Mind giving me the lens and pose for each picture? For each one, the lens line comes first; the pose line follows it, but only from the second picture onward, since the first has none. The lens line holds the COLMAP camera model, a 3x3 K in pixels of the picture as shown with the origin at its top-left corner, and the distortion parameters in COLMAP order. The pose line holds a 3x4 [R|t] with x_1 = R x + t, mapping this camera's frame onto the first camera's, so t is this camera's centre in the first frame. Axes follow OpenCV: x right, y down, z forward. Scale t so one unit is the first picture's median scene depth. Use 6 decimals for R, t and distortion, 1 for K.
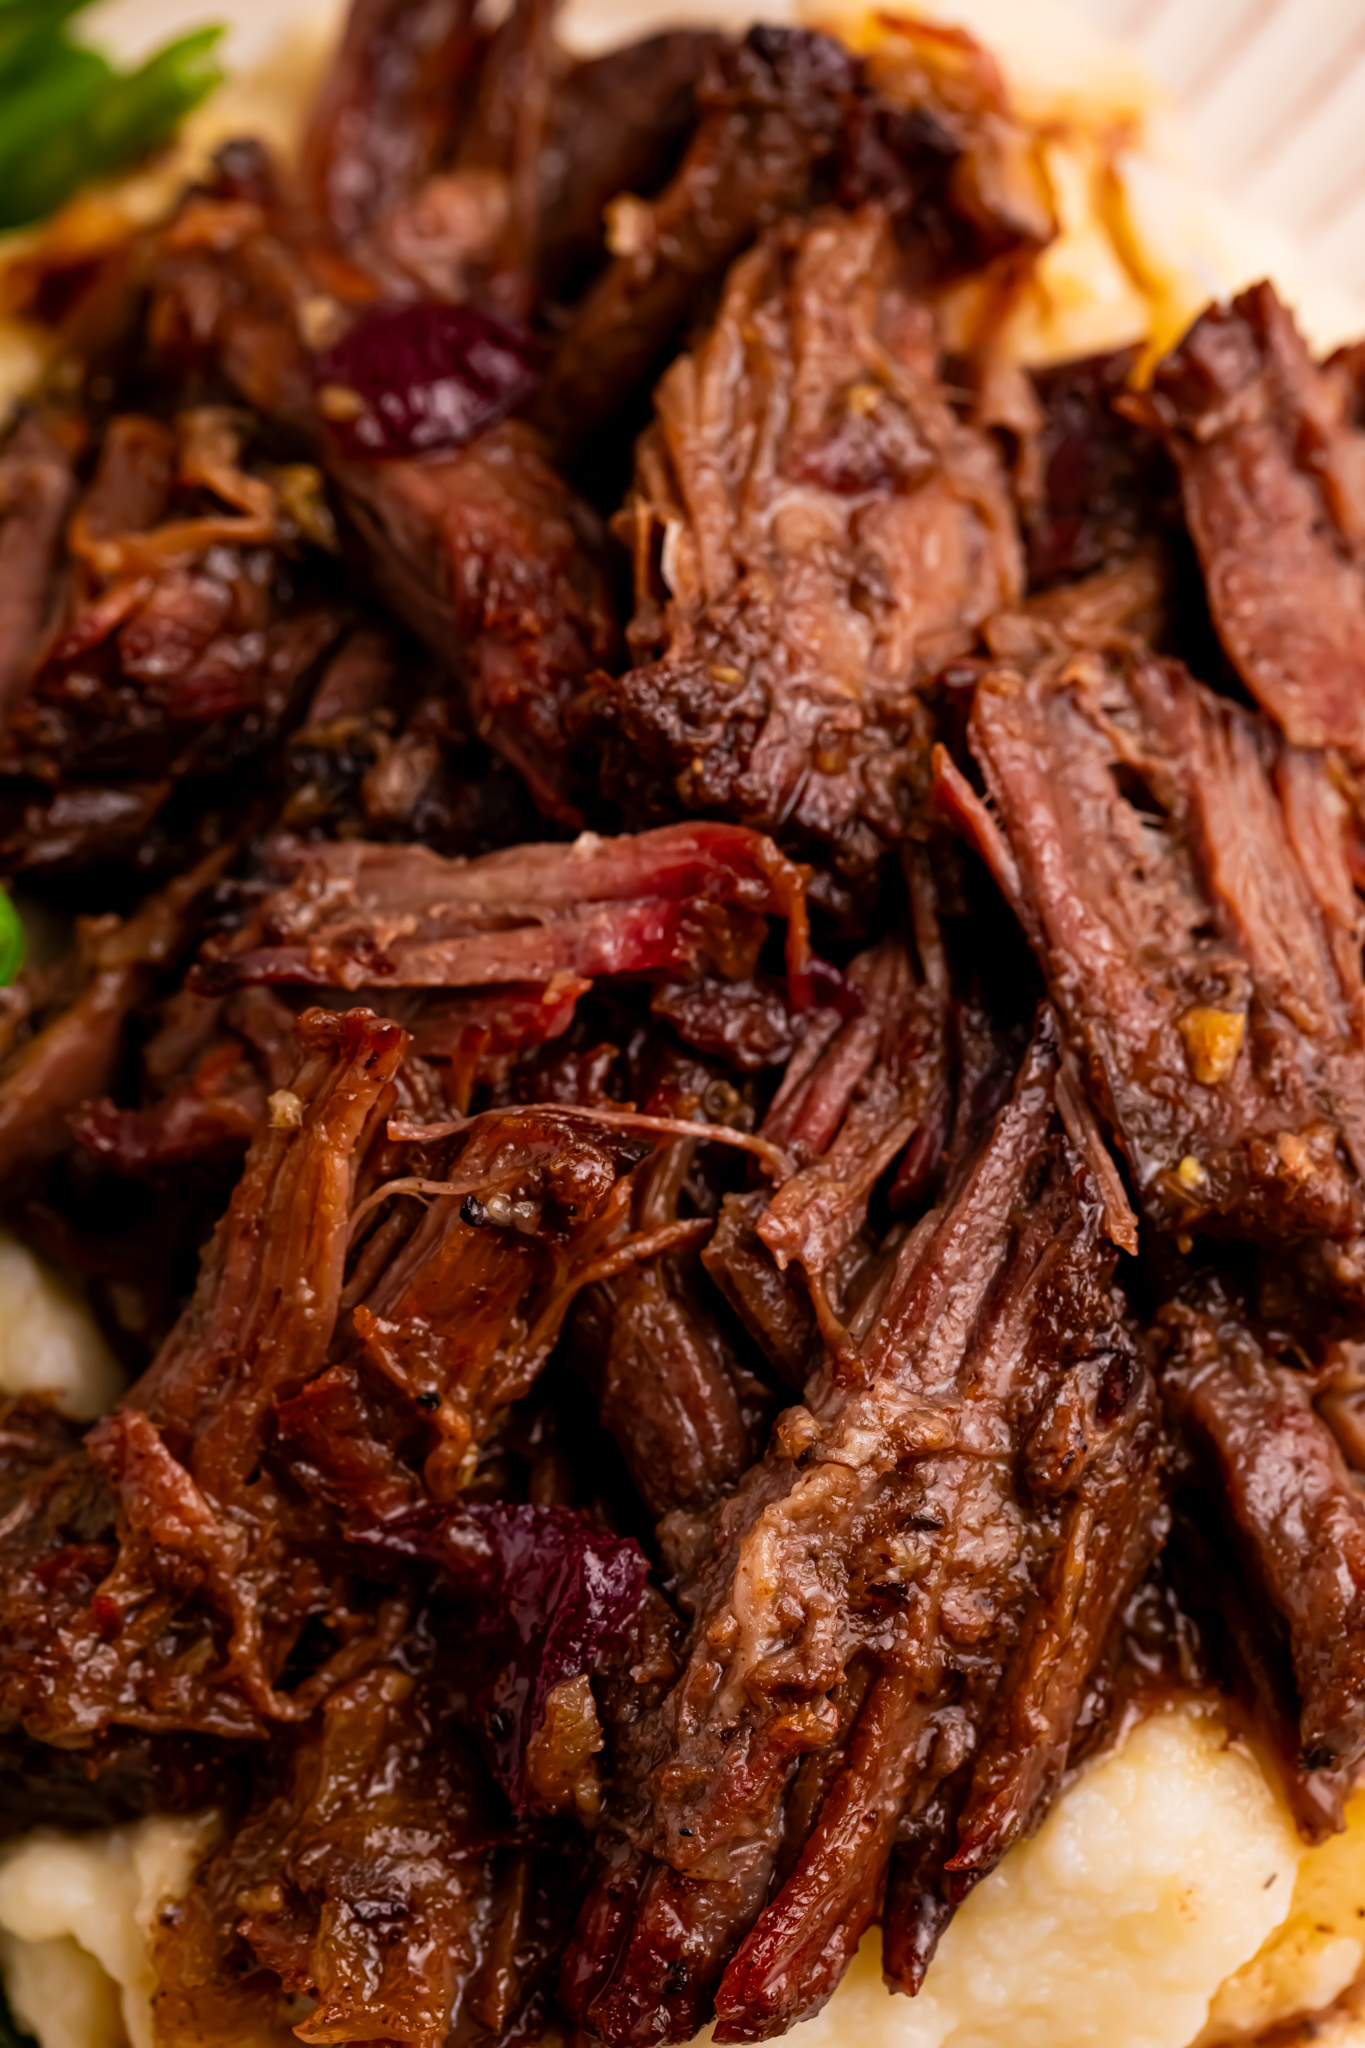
lens RADIAL K [[7397.4, 0, 676.4], [0, 7397.4, 1013.6], [0, 0, 1]] dist [0.081796, 0.000000]
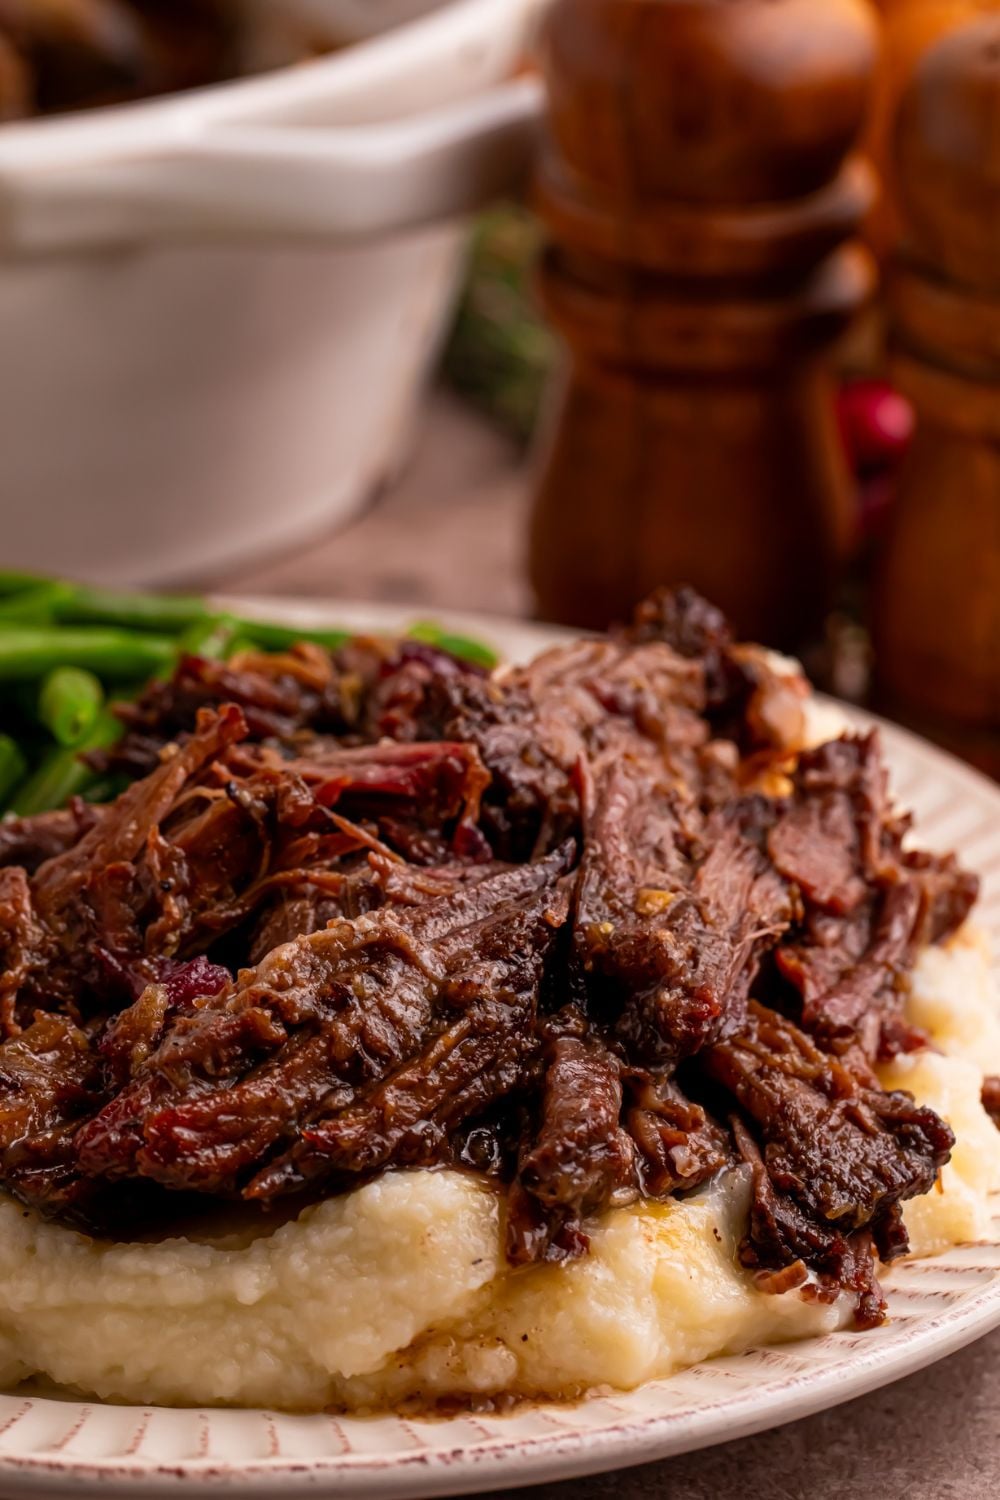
lens RADIAL K [[6041.1, 0, 546.7], [0, 6041.1, 720.2], [0, 0, 1]] dist [-0.058902, 0.000000]
pose [[0.902181, 0.265809, -0.339729, 0.533102], [-0.425589, 0.676883, -0.600585, 0.859630], [0.070316, 0.686421, 0.723797, -0.077525]]
